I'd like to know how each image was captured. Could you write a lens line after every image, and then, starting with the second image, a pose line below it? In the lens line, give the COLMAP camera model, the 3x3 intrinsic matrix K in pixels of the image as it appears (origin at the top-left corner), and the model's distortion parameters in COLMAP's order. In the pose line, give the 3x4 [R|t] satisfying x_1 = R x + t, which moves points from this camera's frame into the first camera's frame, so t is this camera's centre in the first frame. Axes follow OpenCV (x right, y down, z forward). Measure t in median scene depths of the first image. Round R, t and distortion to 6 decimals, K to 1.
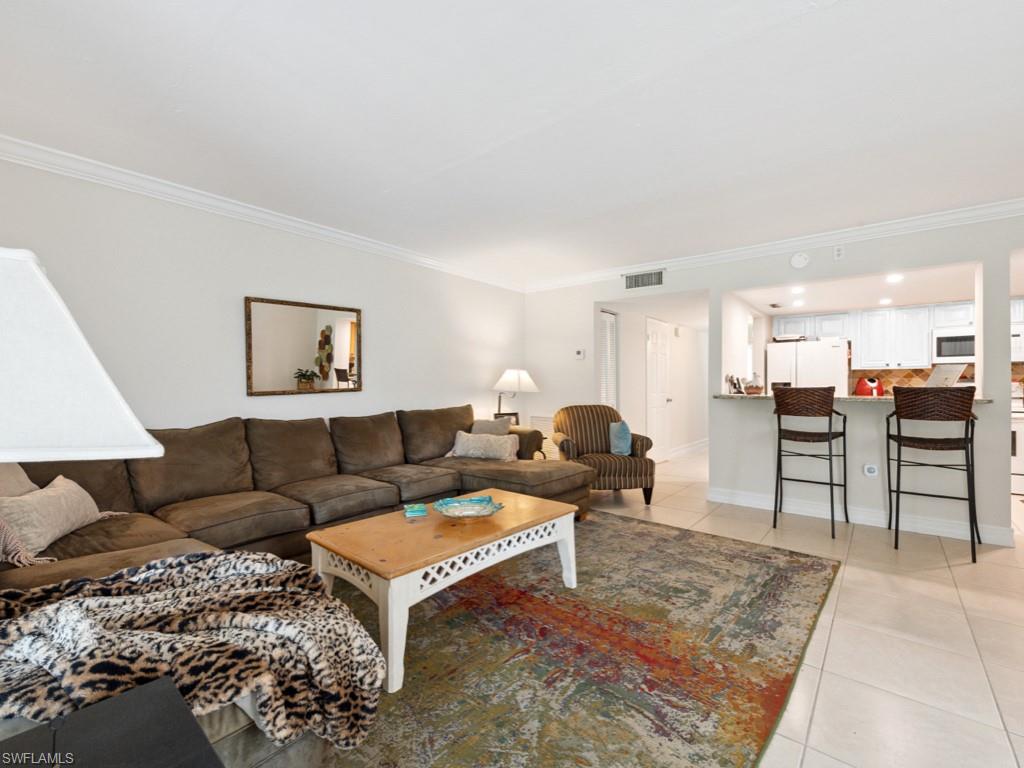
lens RADIAL K [[451.1, 0, 509.4], [0, 451.1, 384.6], [0, 0, 1]] dist [0.017352, -0.000585]
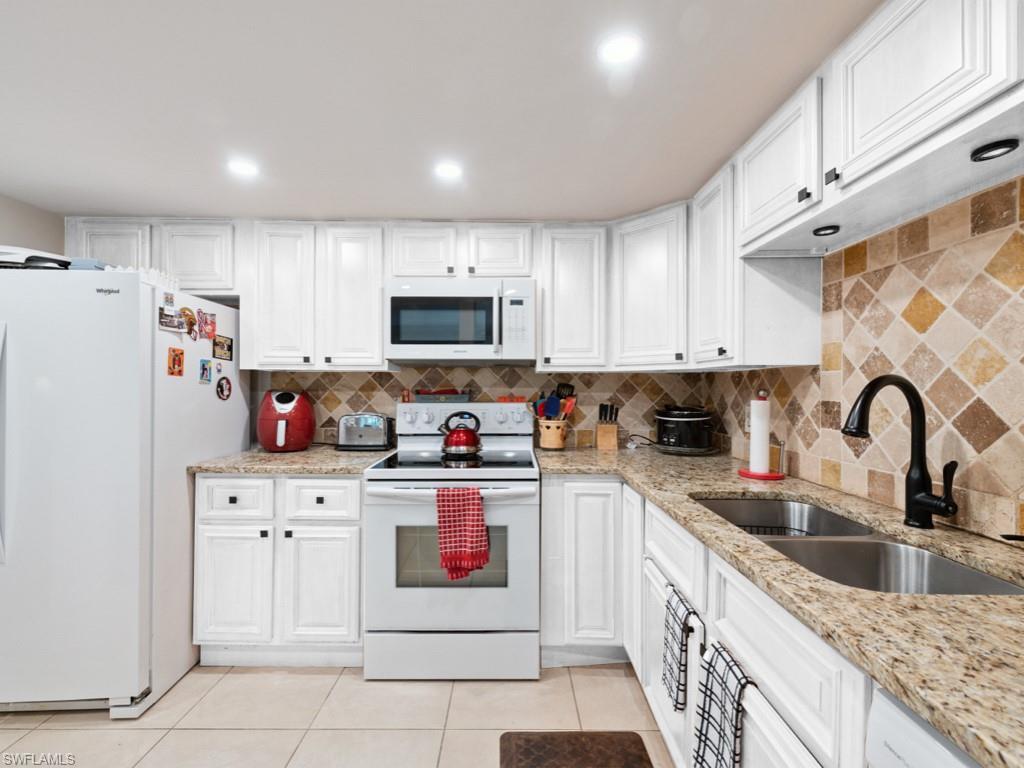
lens RADIAL K [[451.1, 0, 512.8], [0, 451.1, 382.6], [0, 0, 1]] dist [0.017352, -0.000585]
pose [[0.764145, 0.008424, 0.644989, 0.730465], [-0.004306, 0.999959, -0.007959, -0.021366], [-0.645030, 0.003304, 0.764150, 0.596343]]
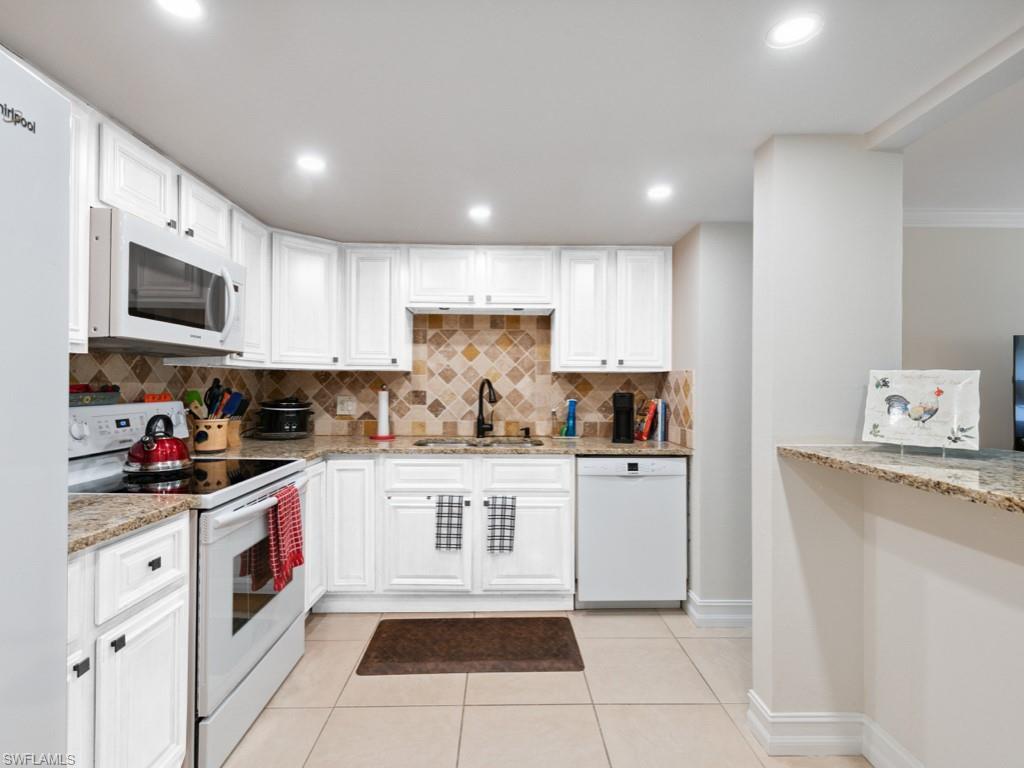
lens RADIAL K [[481.5, 0, 513.4], [0, 481.5, 384.9], [0, 0, 1]] dist [0.000374, -0.000061]
pose [[-0.658544, -0.003041, 0.752536, 0.553824], [-0.006725, 0.999976, -0.001844, -0.019258], [-0.752512, -0.006276, -0.658549, 0.989035]]
